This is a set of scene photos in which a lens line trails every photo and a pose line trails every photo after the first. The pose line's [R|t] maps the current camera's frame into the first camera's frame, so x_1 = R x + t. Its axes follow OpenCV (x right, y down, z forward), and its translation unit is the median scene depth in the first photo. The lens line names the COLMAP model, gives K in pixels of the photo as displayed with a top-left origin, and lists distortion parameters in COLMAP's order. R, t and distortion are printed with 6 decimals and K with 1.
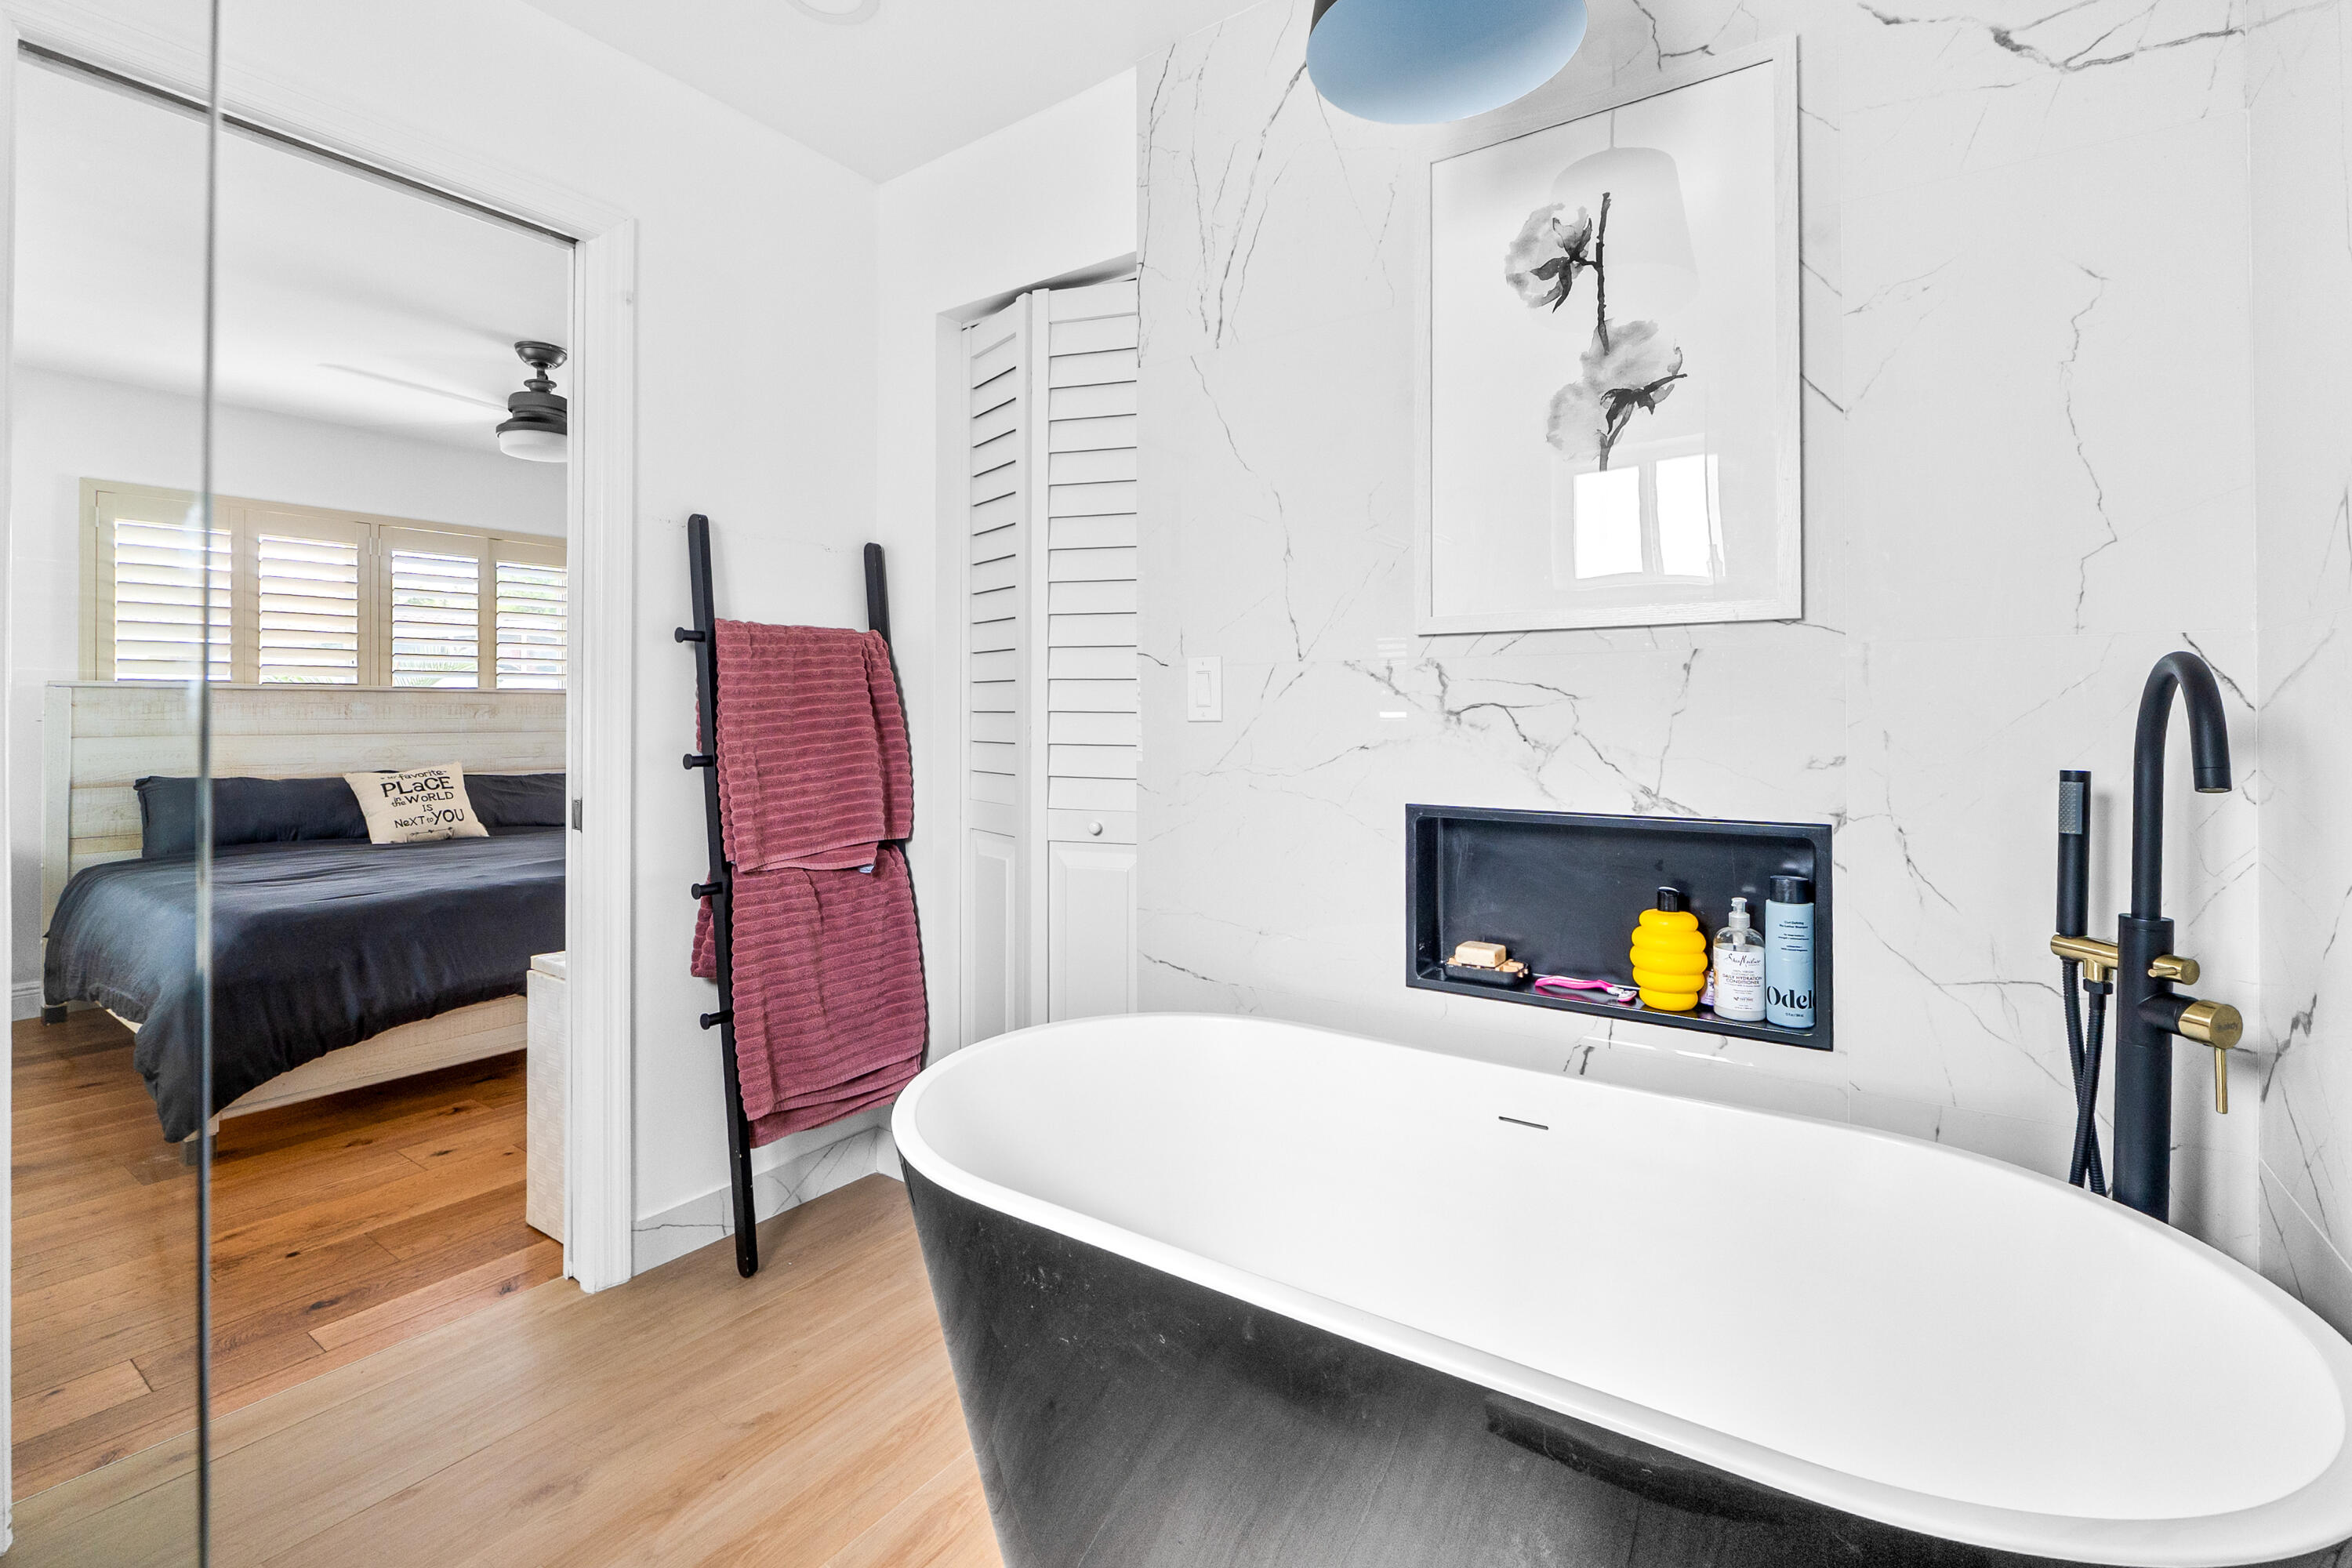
lens RADIAL K [[1030.1, 0, 1173.8], [0, 1030.1, 713.0], [0, 0, 1]] dist [-0.000830, -0.000106]
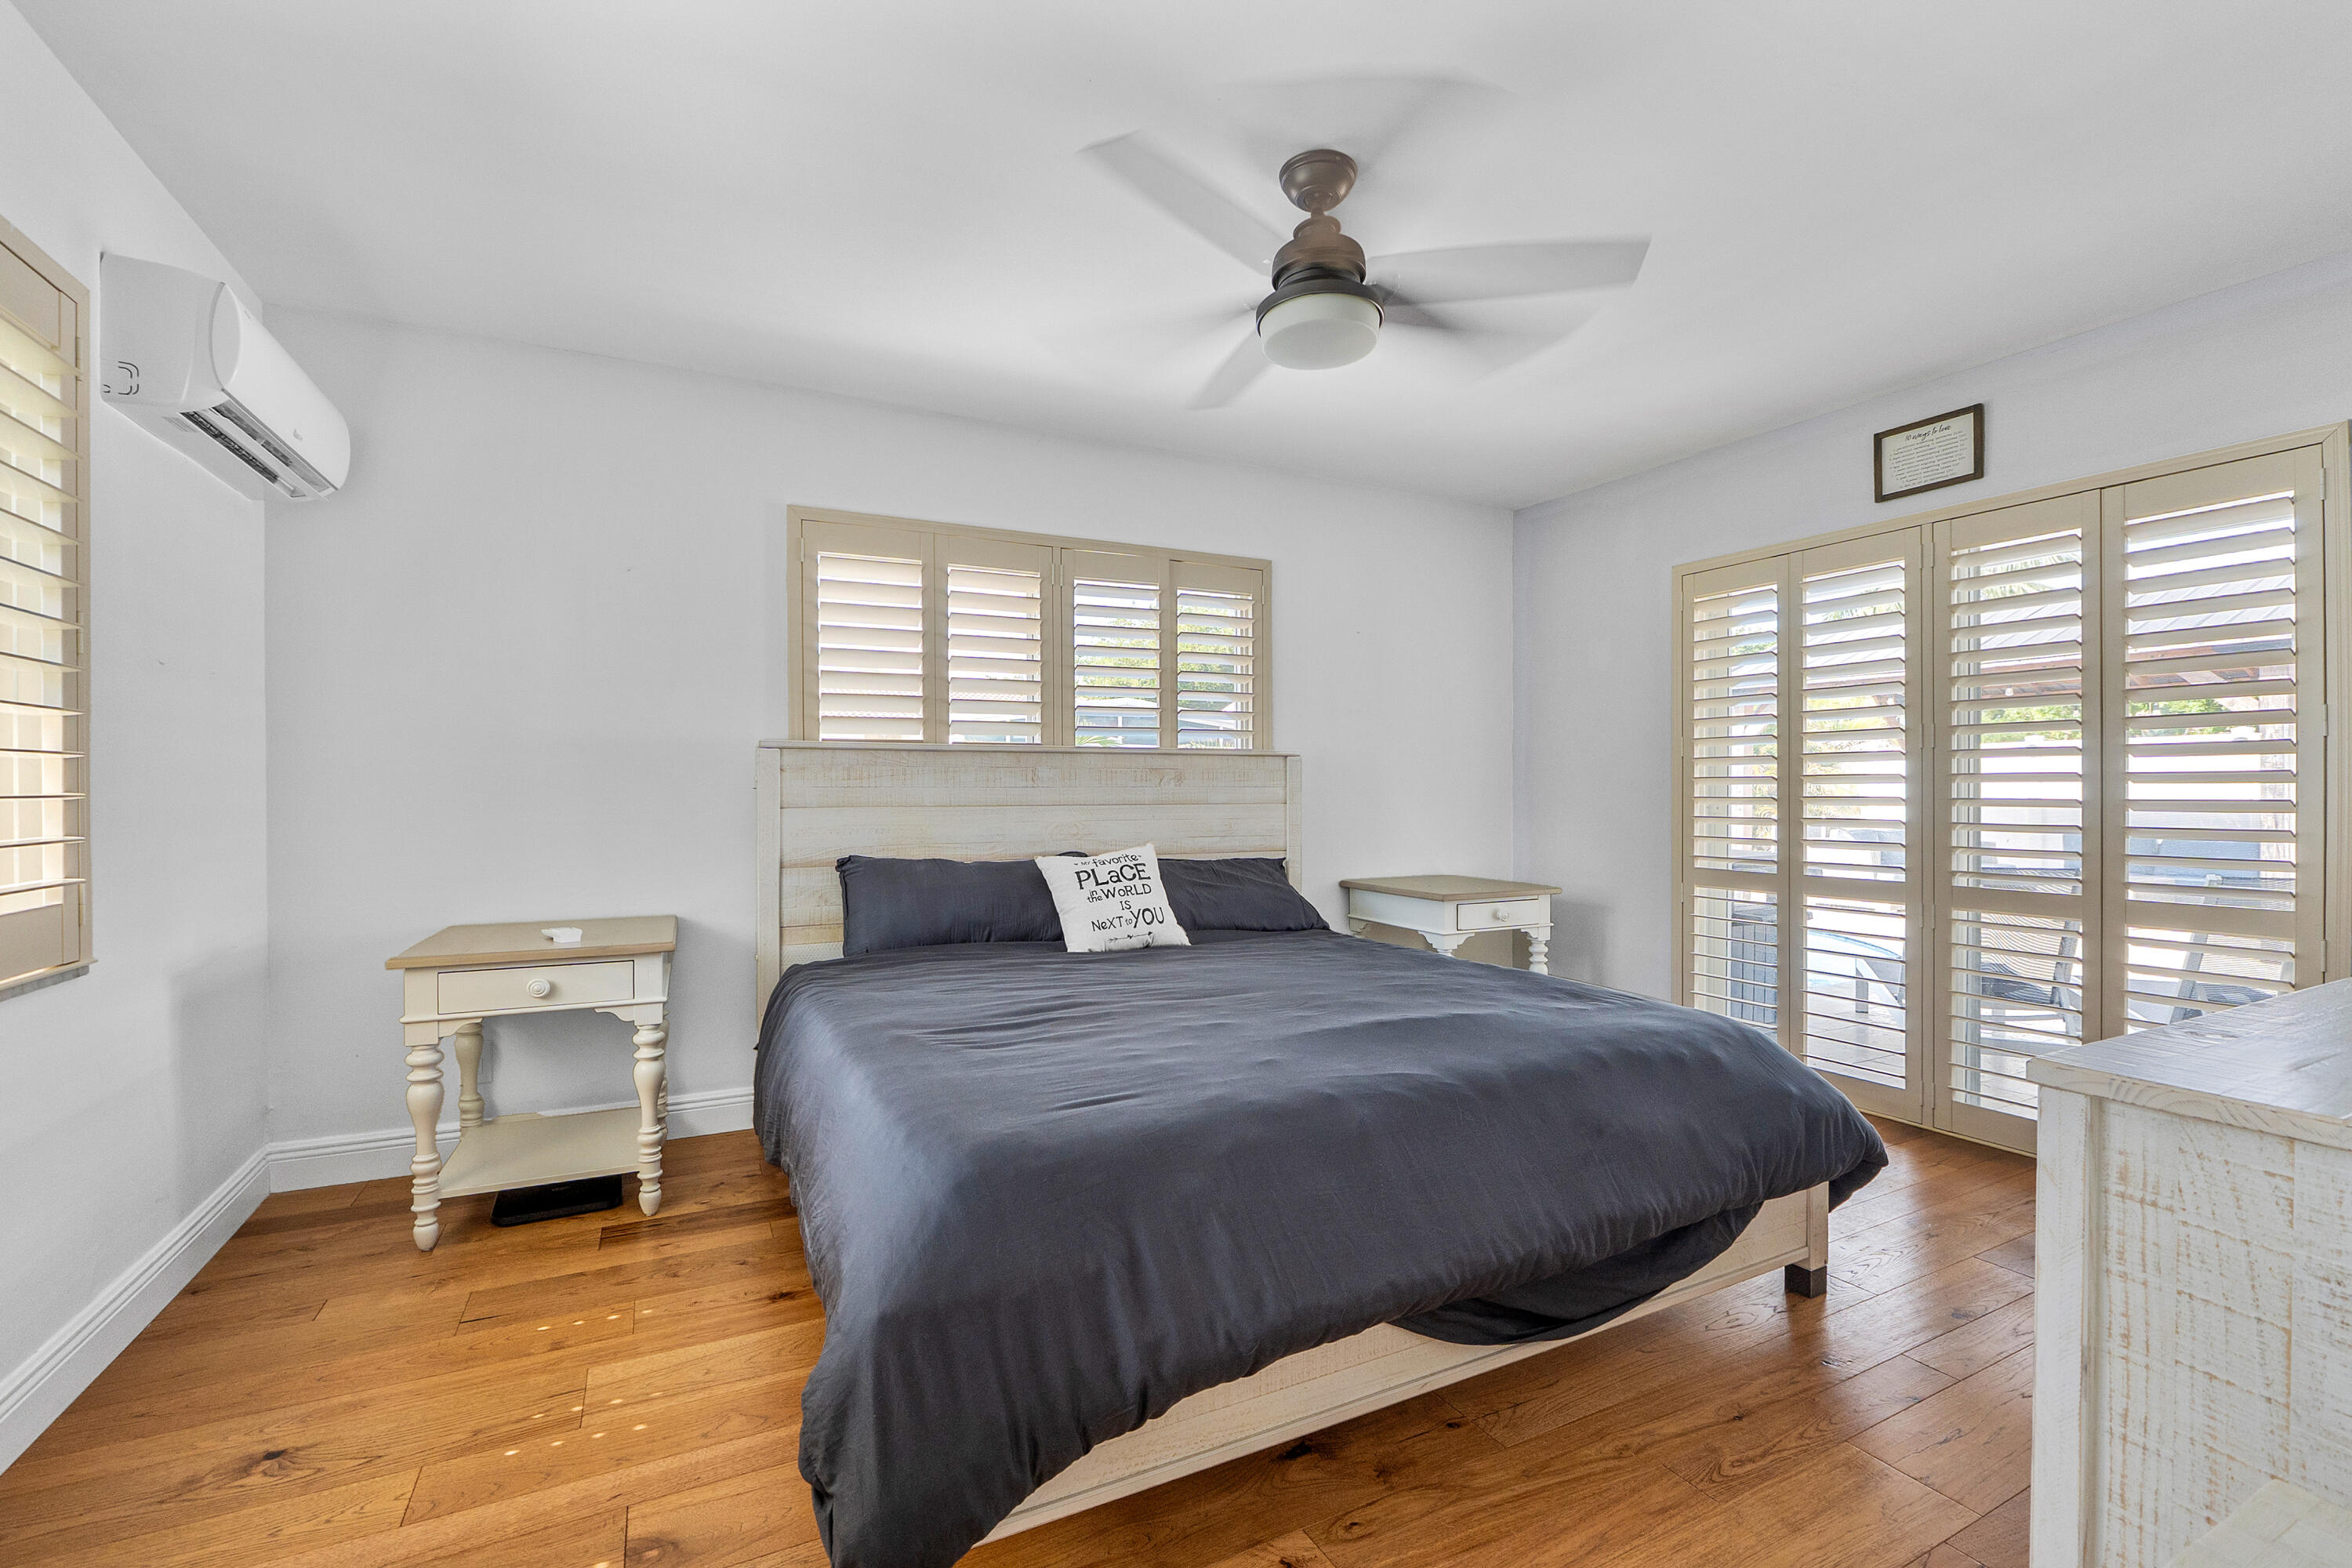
lens RADIAL K [[1004.7, 0, 1177.4], [0, 1004.7, 804.5], [0, 0, 1]] dist [-0.004407, -0.000492]
pose [[0.884308, 0.006484, -0.466858, -0.356908], [0.002127, 0.999837, 0.017915, 0.005898], [0.466898, -0.016835, 0.884151, 0.379161]]
